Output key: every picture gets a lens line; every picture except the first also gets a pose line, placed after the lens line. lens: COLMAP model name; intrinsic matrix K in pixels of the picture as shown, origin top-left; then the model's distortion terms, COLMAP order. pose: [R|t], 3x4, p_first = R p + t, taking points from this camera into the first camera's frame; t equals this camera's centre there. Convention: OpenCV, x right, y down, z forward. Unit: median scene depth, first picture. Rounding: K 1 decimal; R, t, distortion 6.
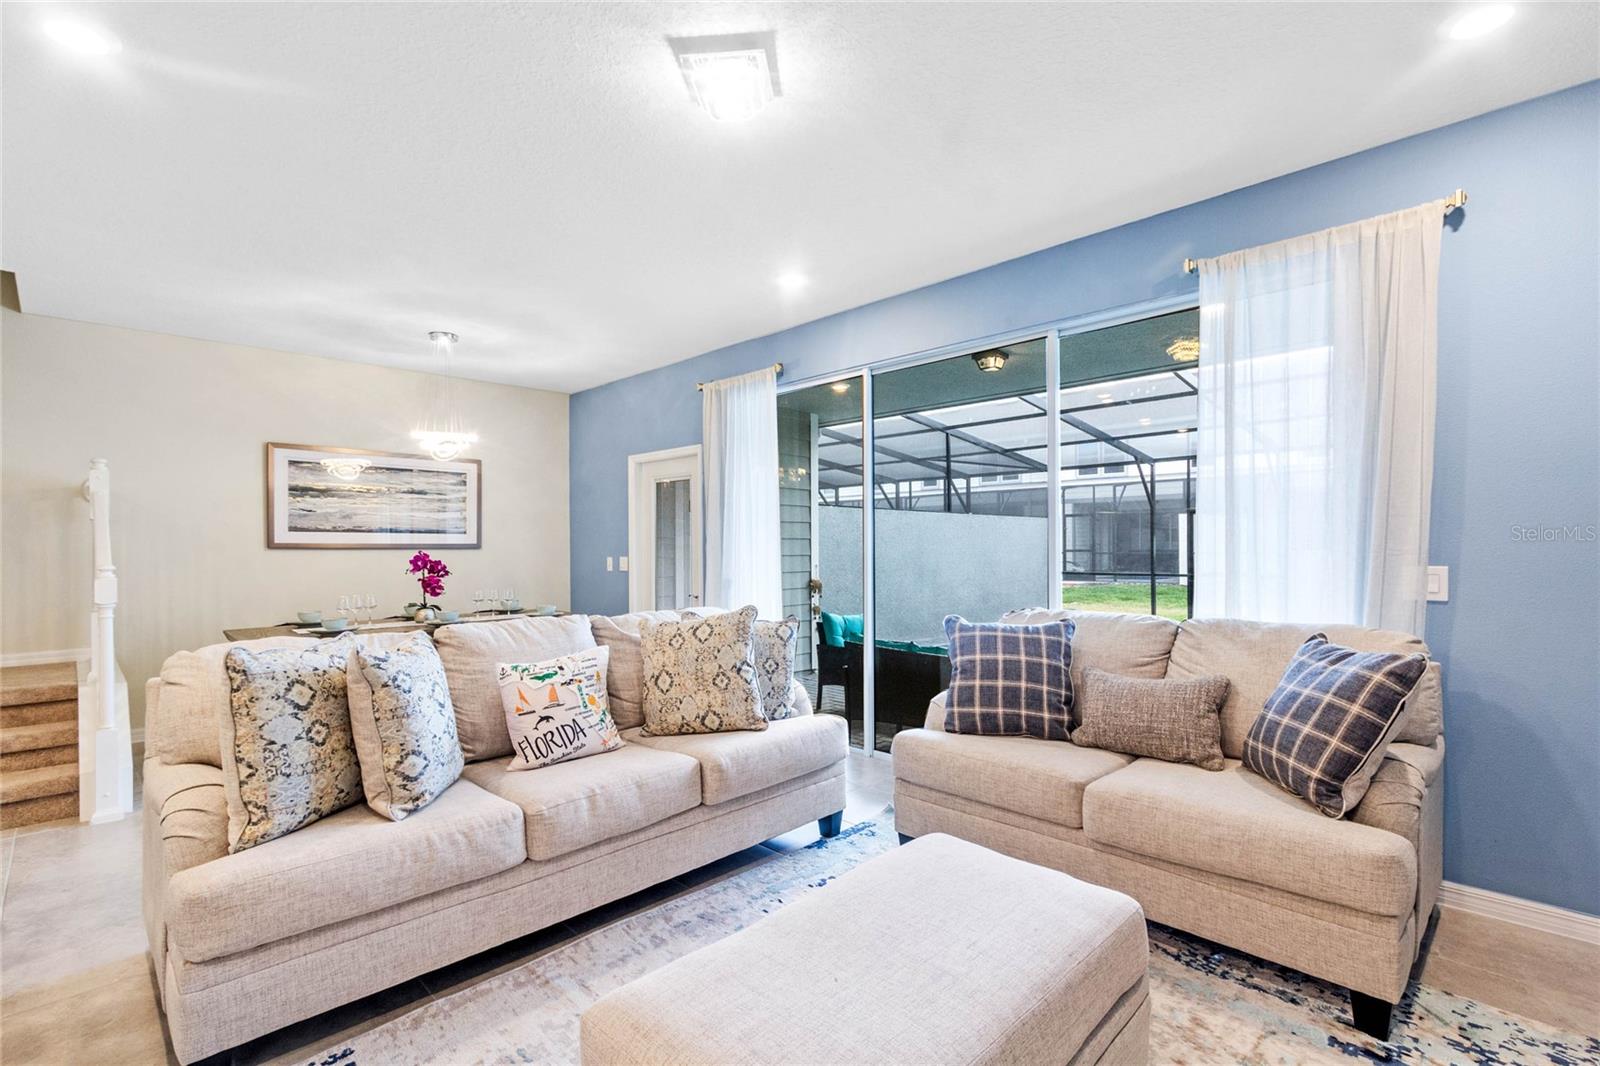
lens RADIAL K [[733.8, 0, 797.1], [0, 733.8, 548.5], [0, 0, 1]] dist [0.003539, 0.000319]
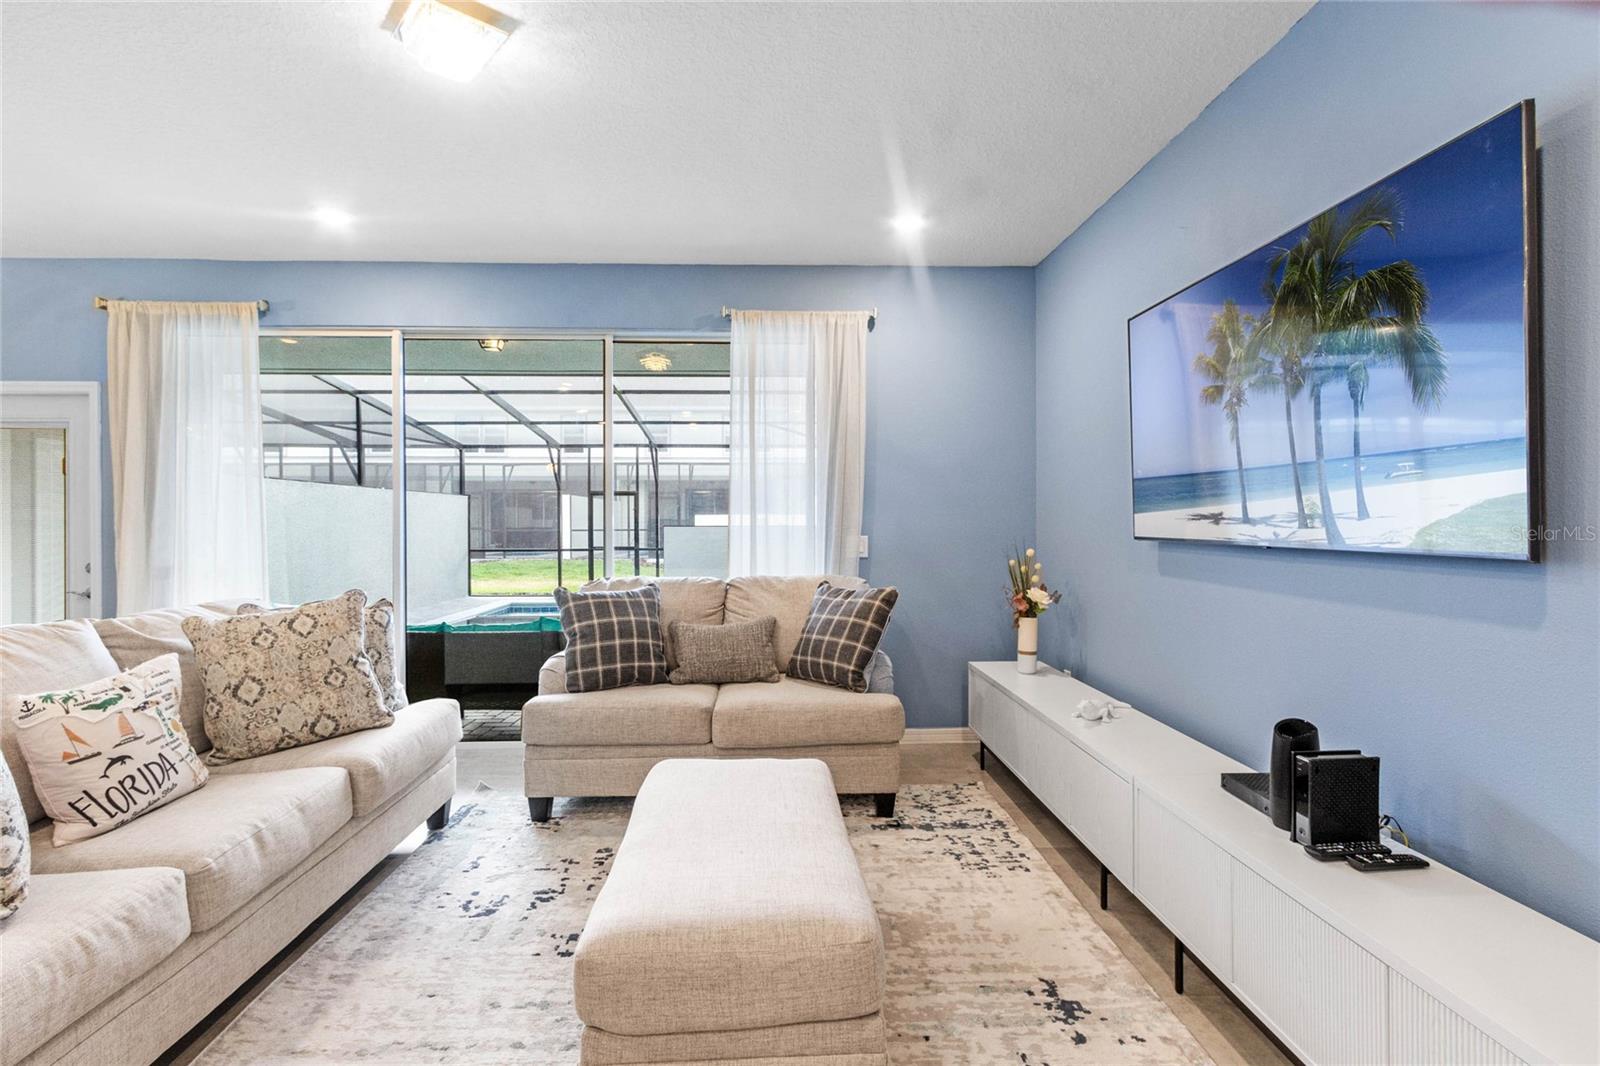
lens RADIAL K [[726.8, 0, 795.2], [0, 726.8, 523.1], [0, 0, 1]] dist [0.003349, -0.000550]
pose [[0.681050, 0.001667, 0.732235, -0.384093], [0.001631, 0.999991, -0.003793, 0.002000], [-0.732235, 0.003777, 0.681042, 0.020300]]
